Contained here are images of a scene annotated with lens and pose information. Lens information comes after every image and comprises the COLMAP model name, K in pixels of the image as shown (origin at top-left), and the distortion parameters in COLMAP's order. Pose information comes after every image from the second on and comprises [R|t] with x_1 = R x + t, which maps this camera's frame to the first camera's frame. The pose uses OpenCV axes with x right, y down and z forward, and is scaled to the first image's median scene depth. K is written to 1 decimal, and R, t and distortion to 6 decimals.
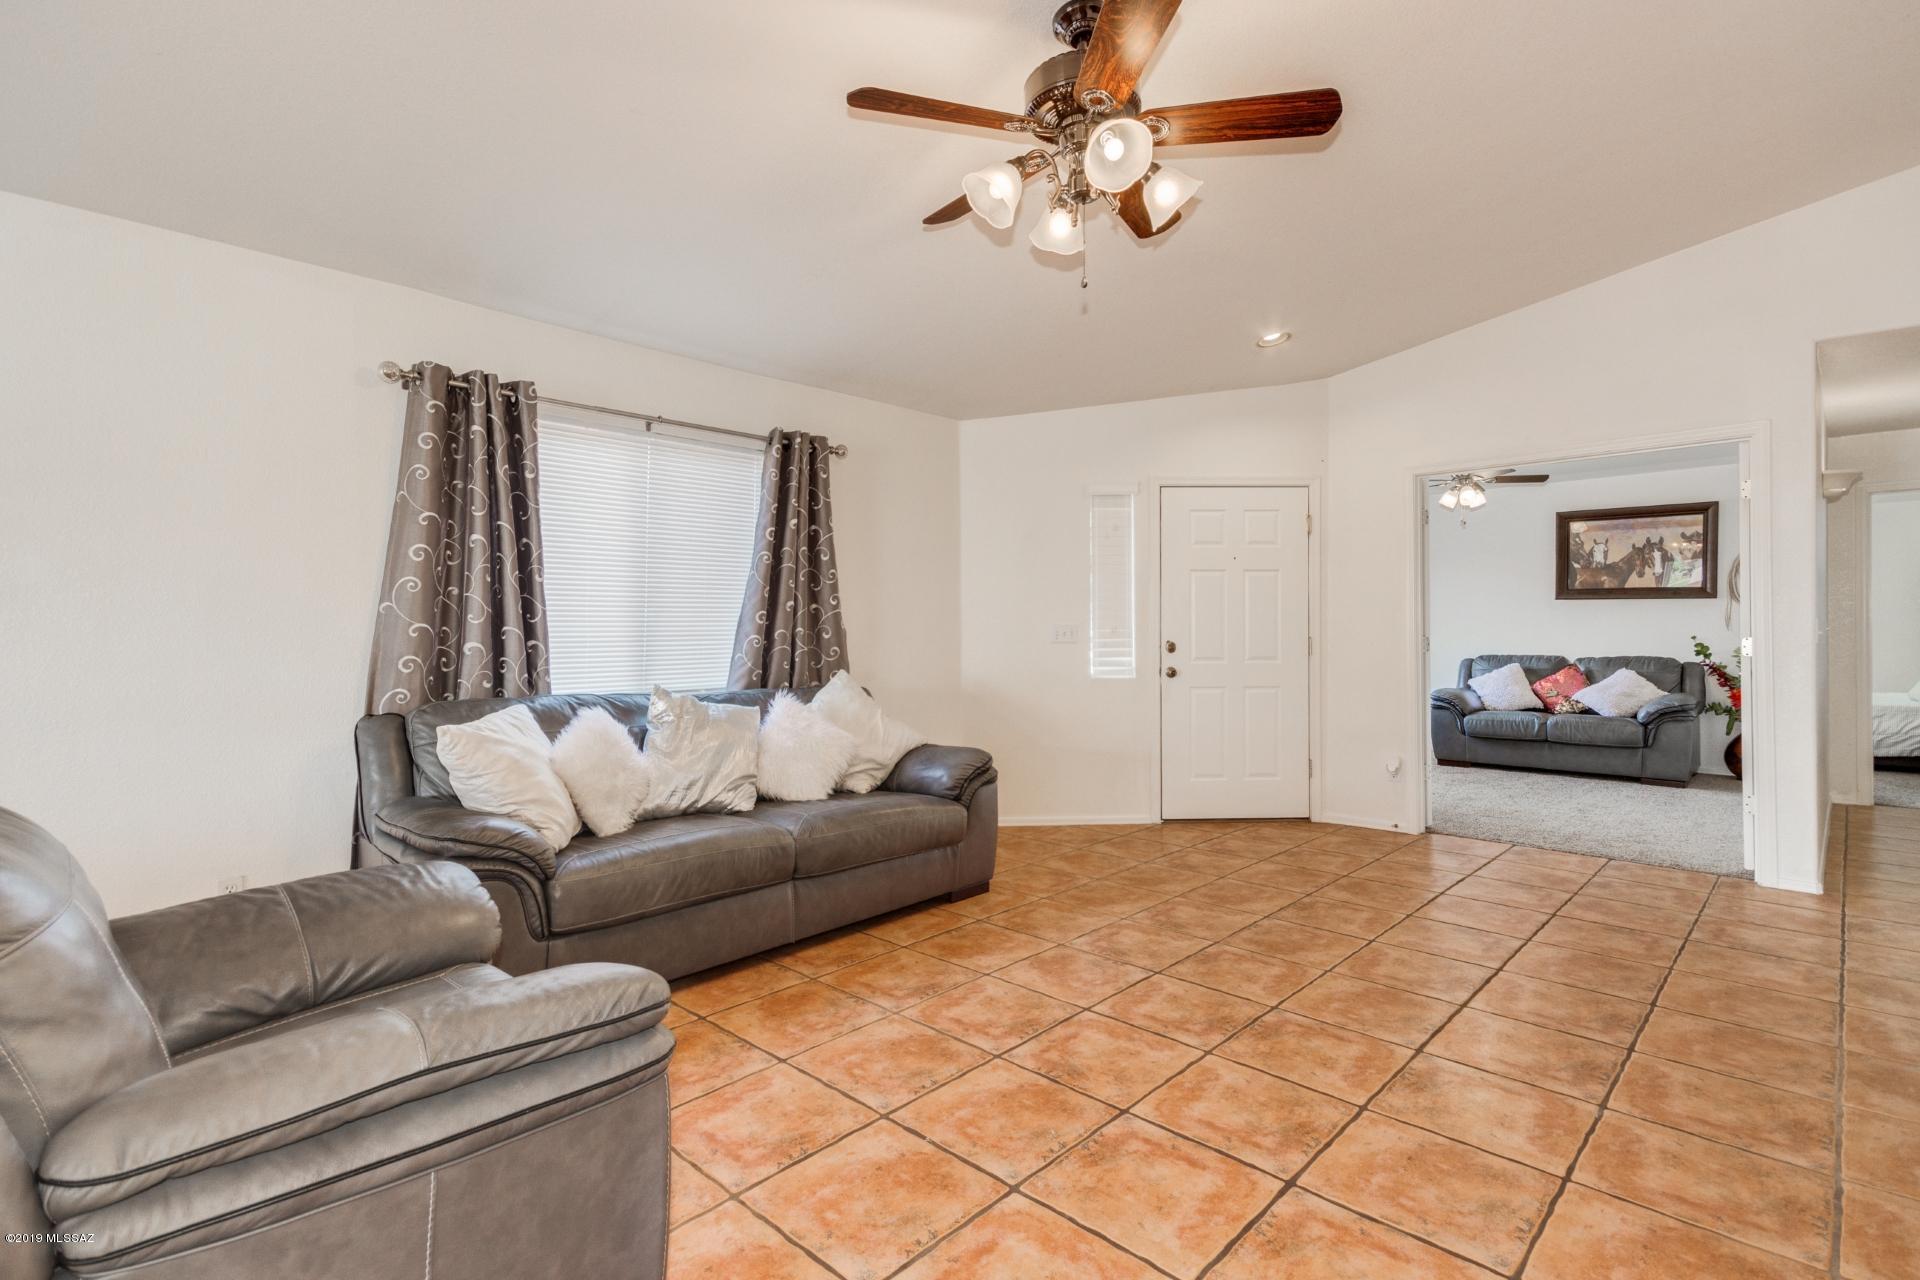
lens RADIAL K [[925.0, 0, 957.7], [0, 925.0, 628.7], [0, 0, 1]] dist [0.019268, -0.000694]
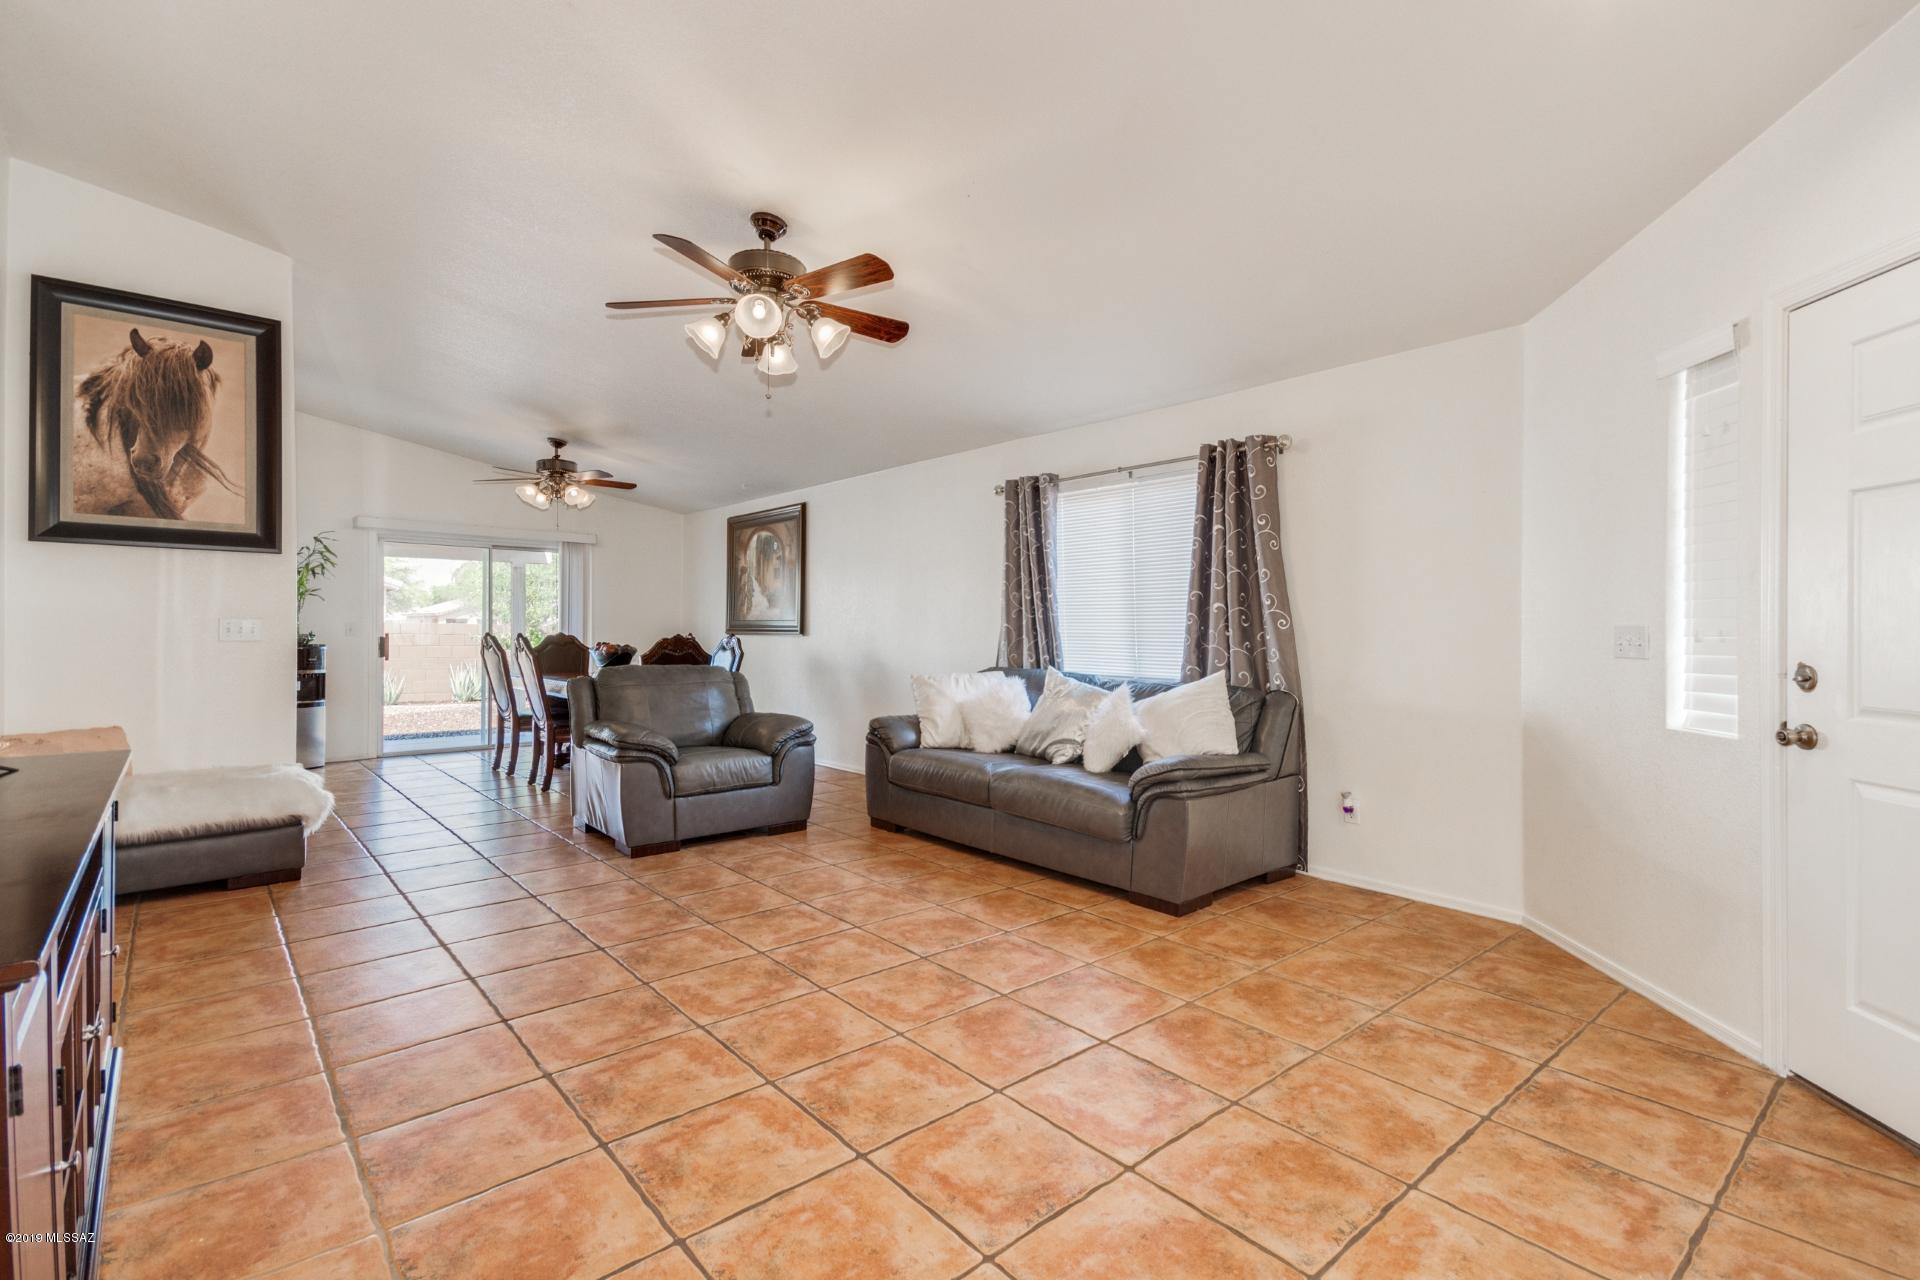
lens RADIAL K [[877.9, 0, 962.1], [0, 877.9, 631.0], [0, 0, 1]] dist [0.030206, -0.000404]
pose [[-0.103242, 0.007030, -0.994631, 1.251397], [-0.004341, 0.999962, 0.007518, -0.005528], [0.994647, 0.005094, -0.103207, 1.196534]]
